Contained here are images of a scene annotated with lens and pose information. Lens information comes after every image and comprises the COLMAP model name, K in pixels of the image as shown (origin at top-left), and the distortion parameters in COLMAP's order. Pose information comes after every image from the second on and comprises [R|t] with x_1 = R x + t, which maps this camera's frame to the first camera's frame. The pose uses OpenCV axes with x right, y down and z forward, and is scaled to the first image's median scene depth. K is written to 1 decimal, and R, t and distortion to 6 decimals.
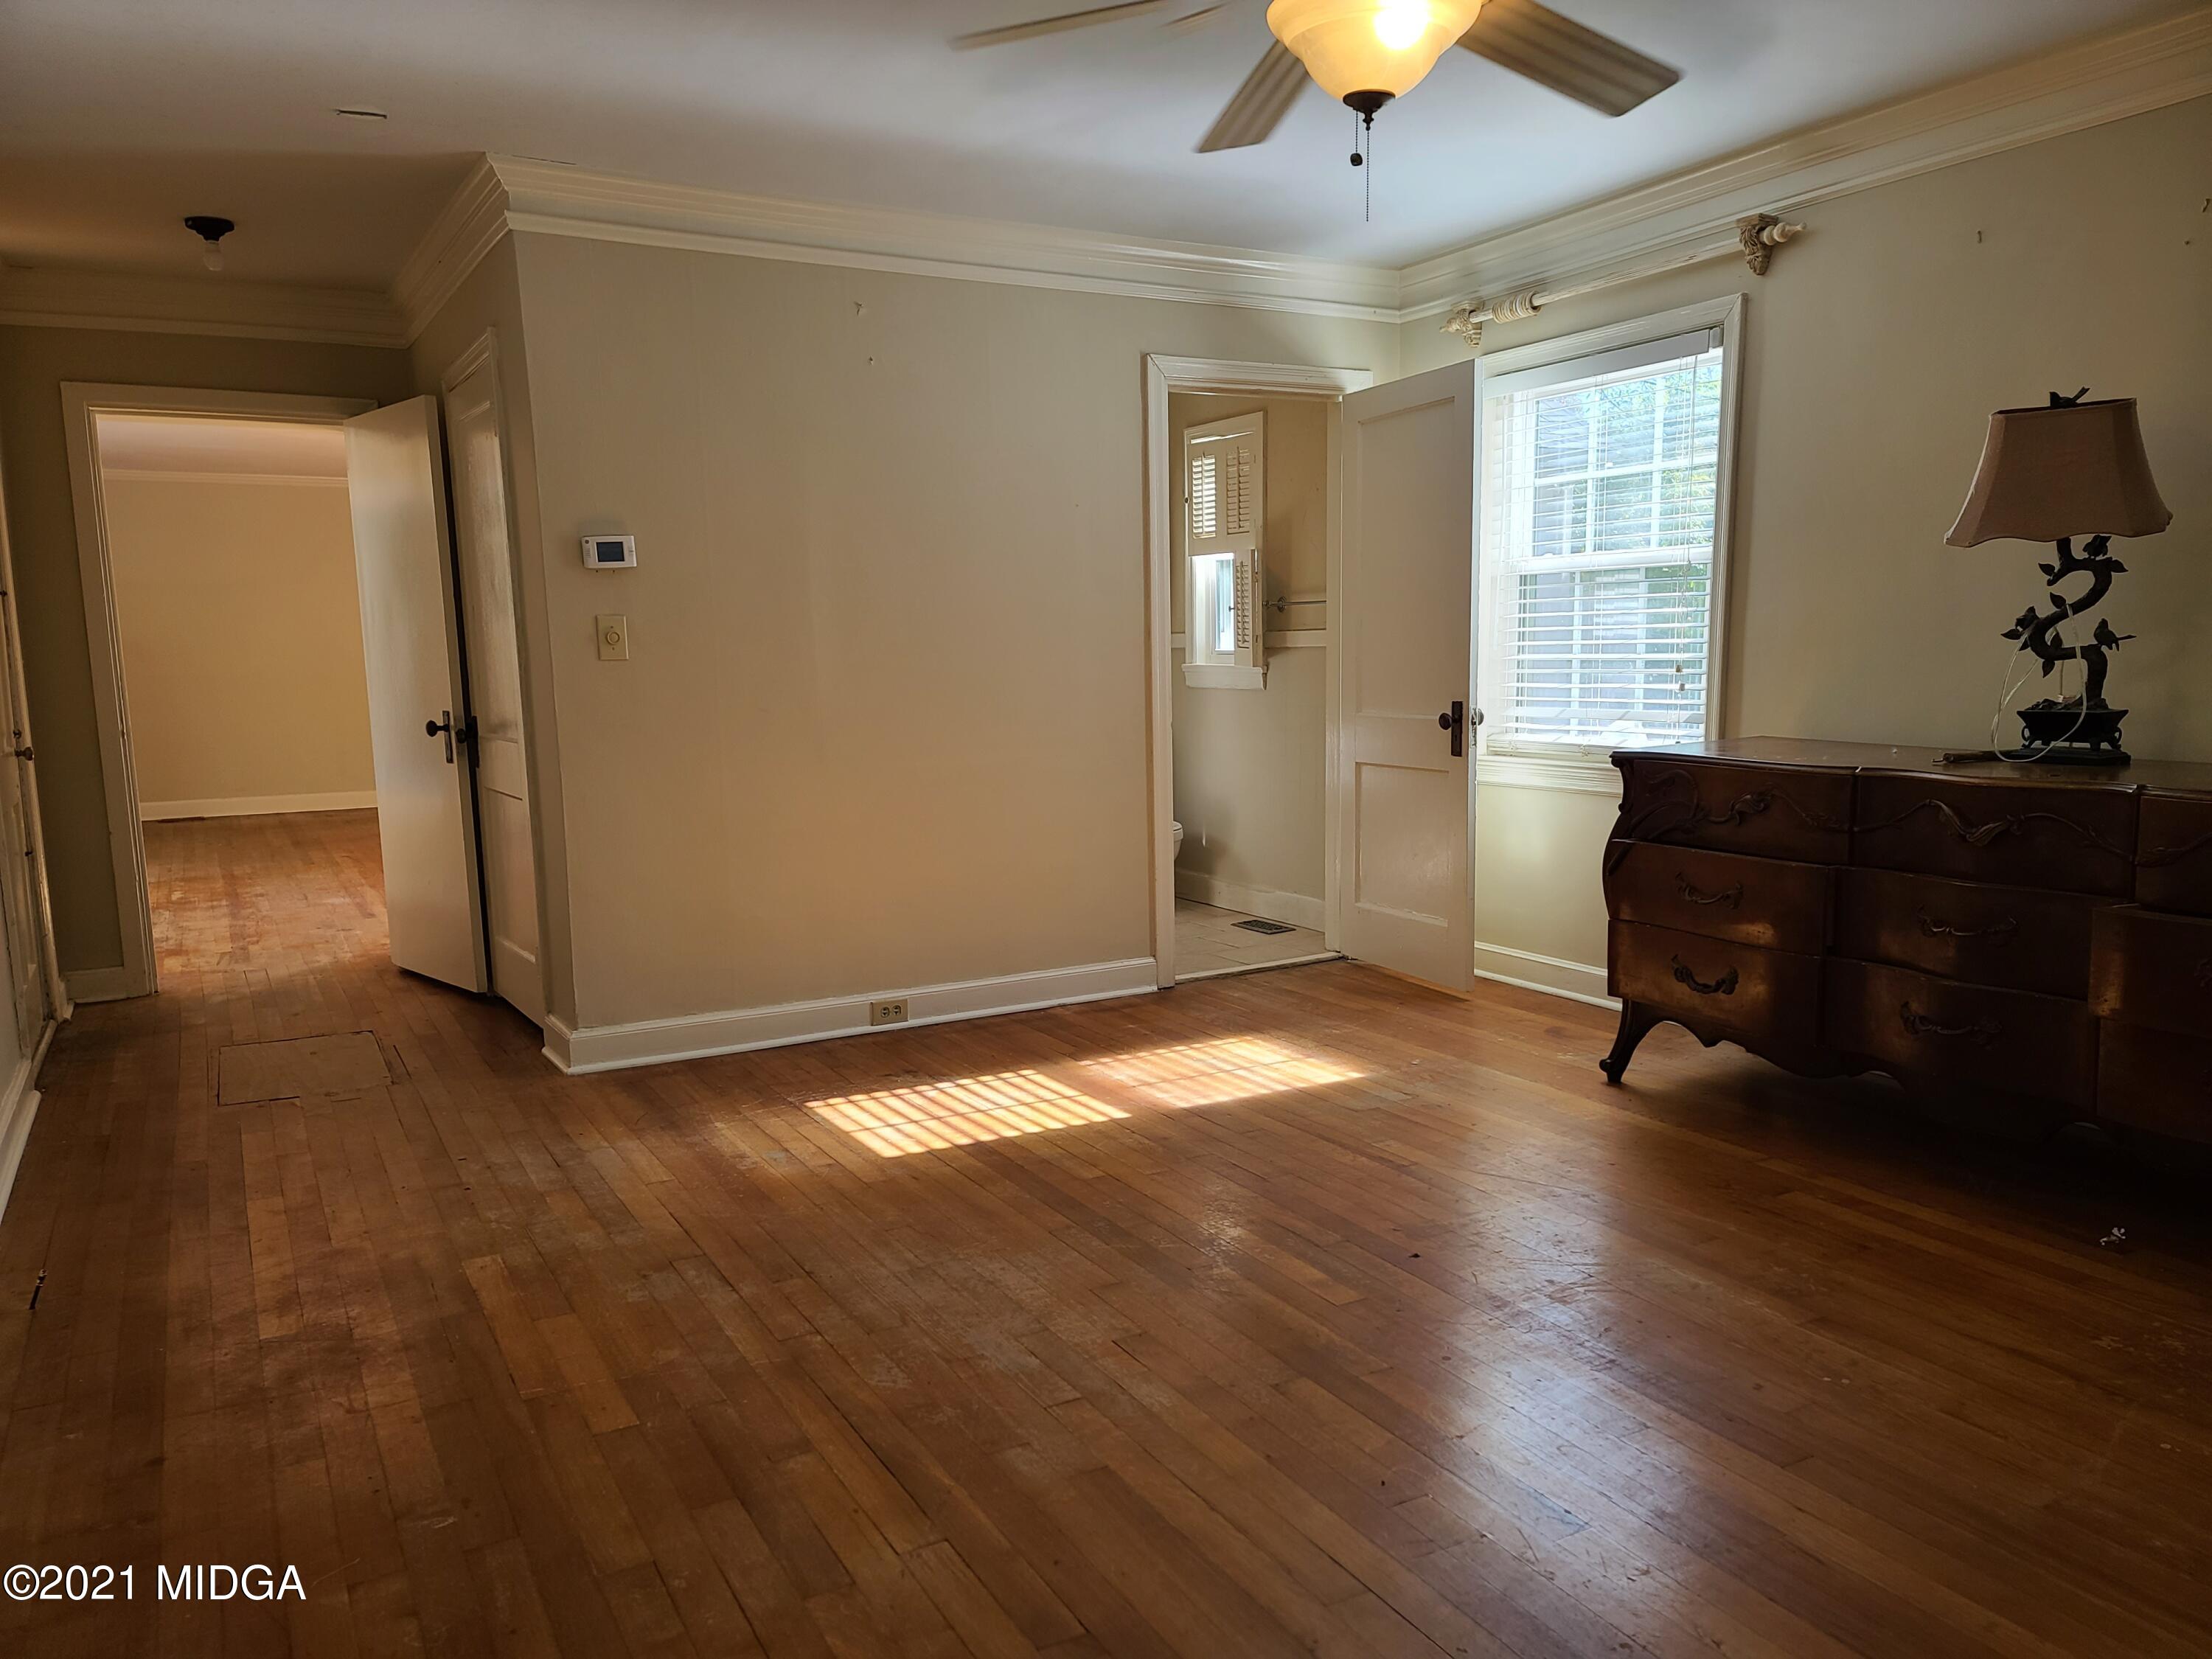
lens RADIAL K [[1627.0, 0, 1111.7], [0, 1627.0, 875.9], [0, 0, 1]] dist [0.072640, -0.002041]
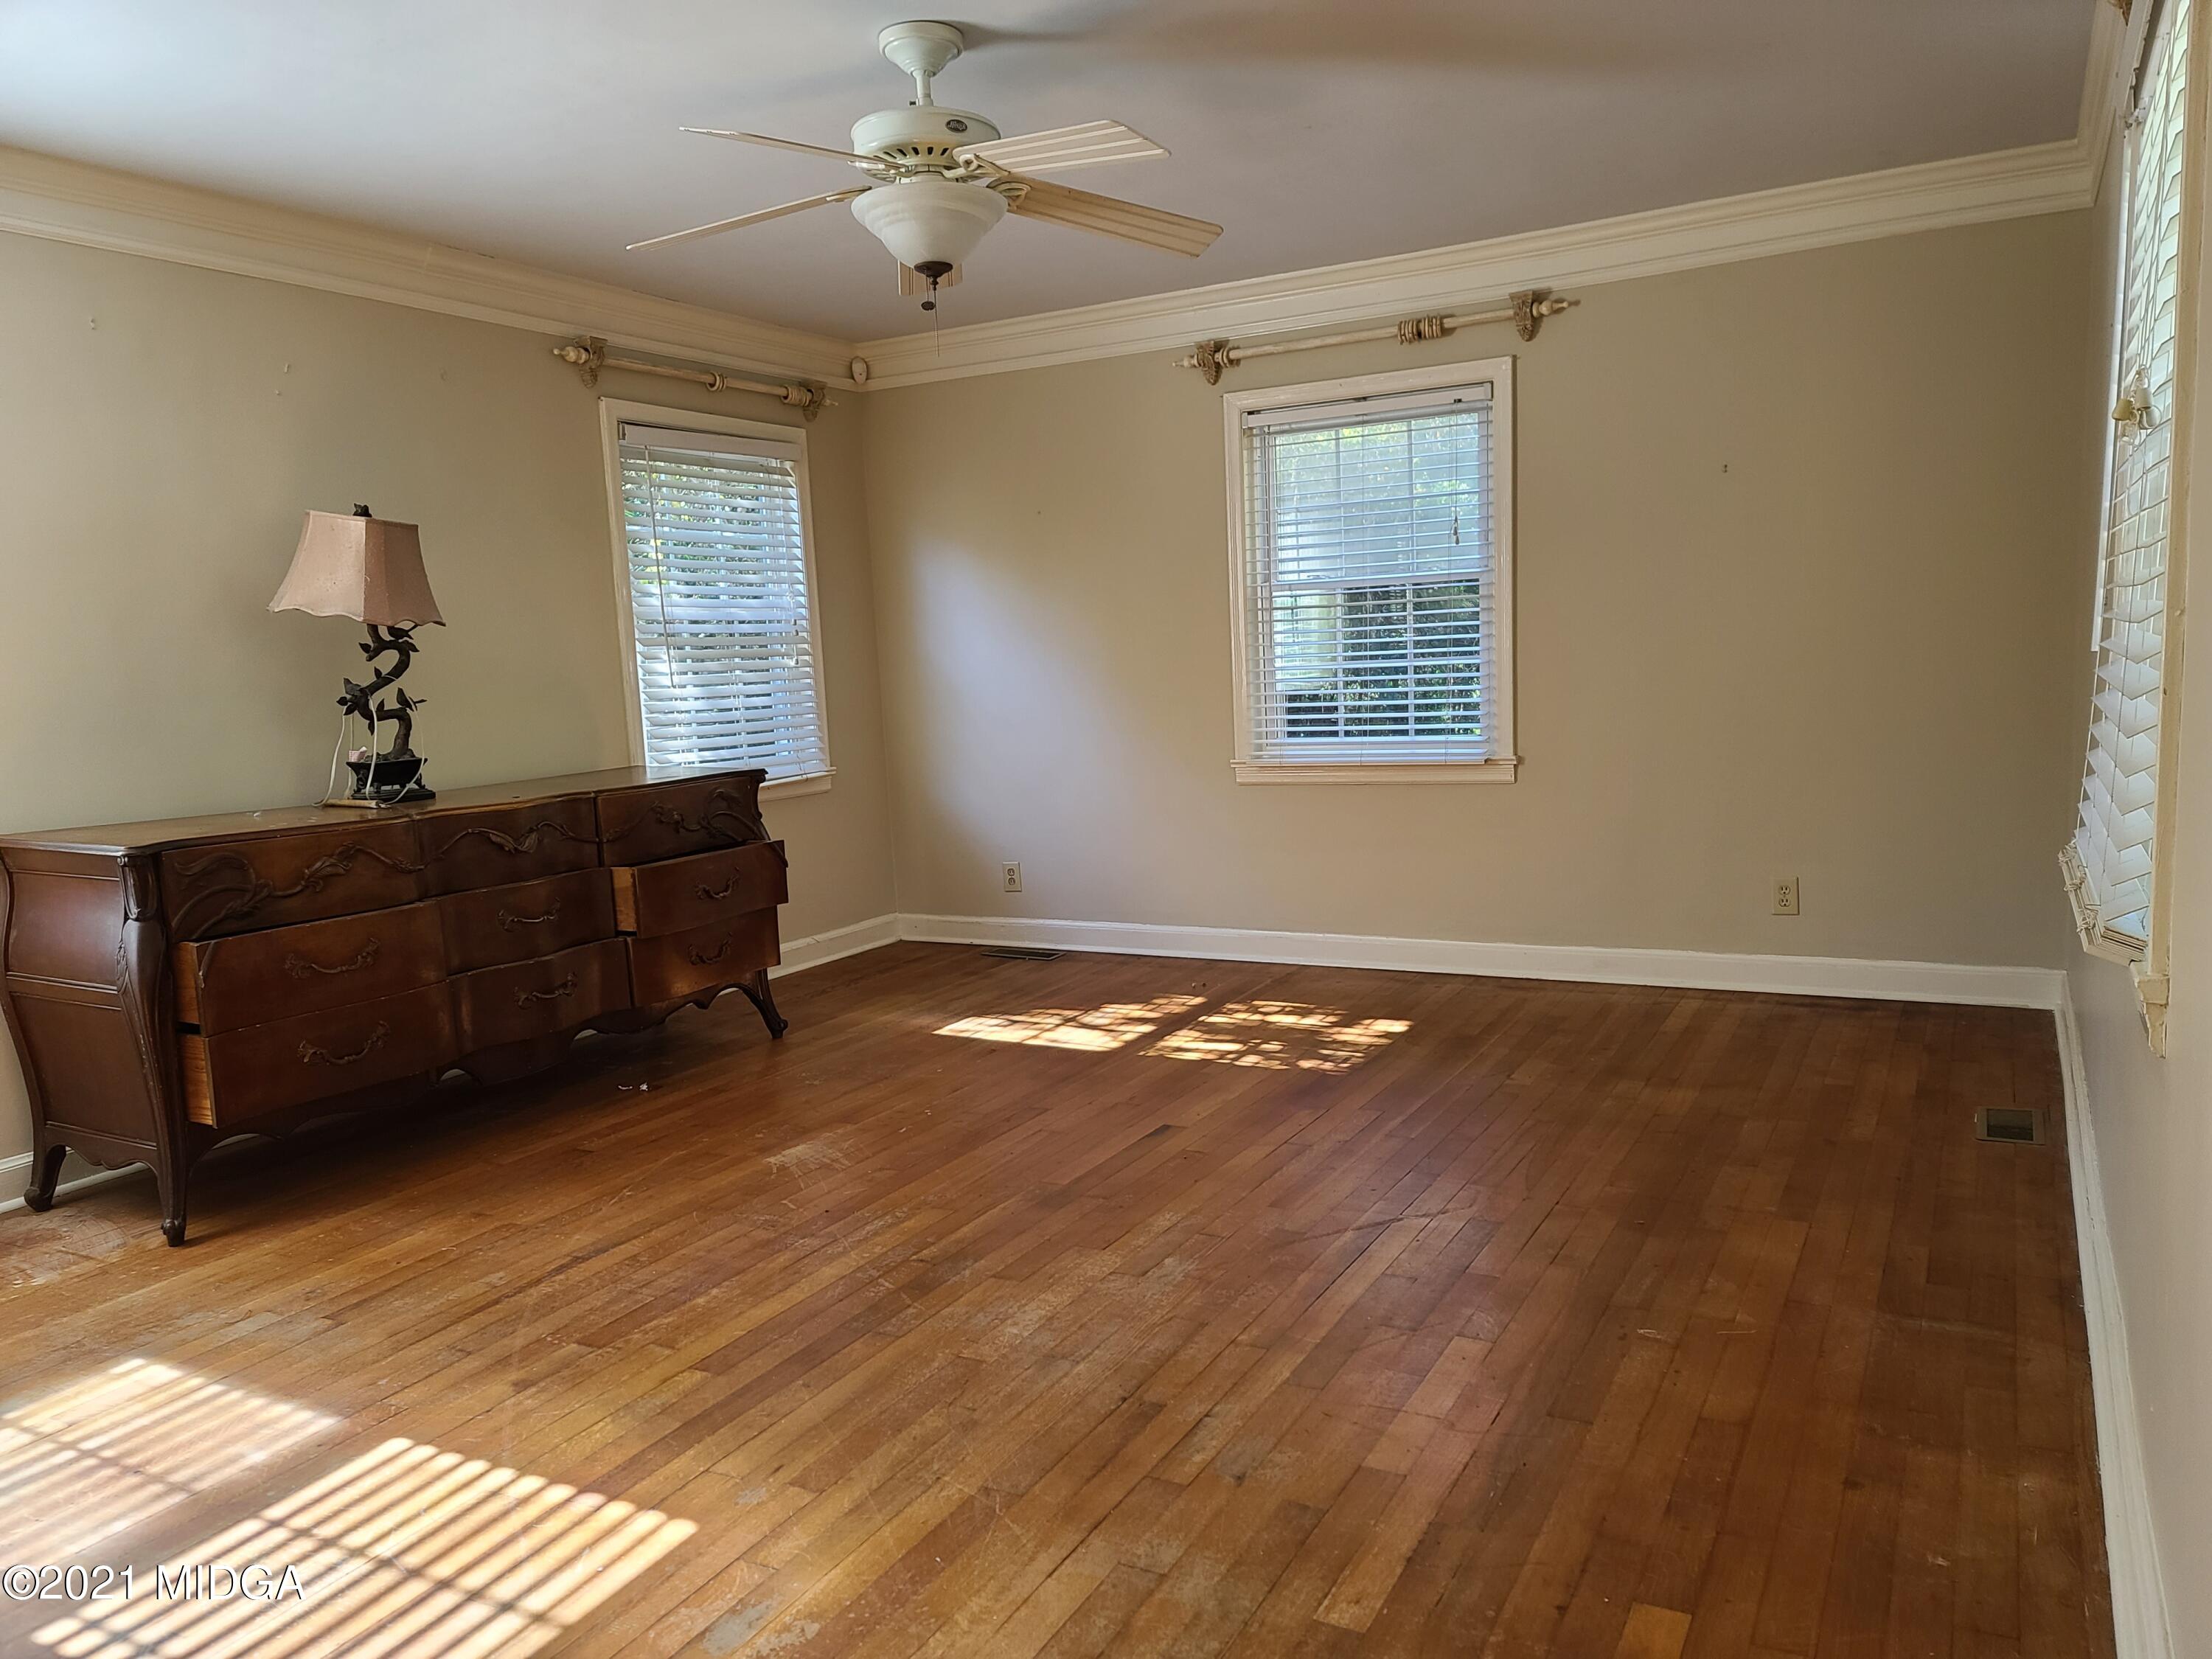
lens RADIAL K [[1627.0, 0, 1111.7], [0, 1627.0, 875.9], [0, 0, 1]] dist [0.072640, -0.002041]
pose [[-0.541051, -0.074427, 0.837690, -0.771367], [0.172929, 0.964945, 0.197425, -0.167052], [-0.823019, 0.251677, -0.509214, 1.210289]]
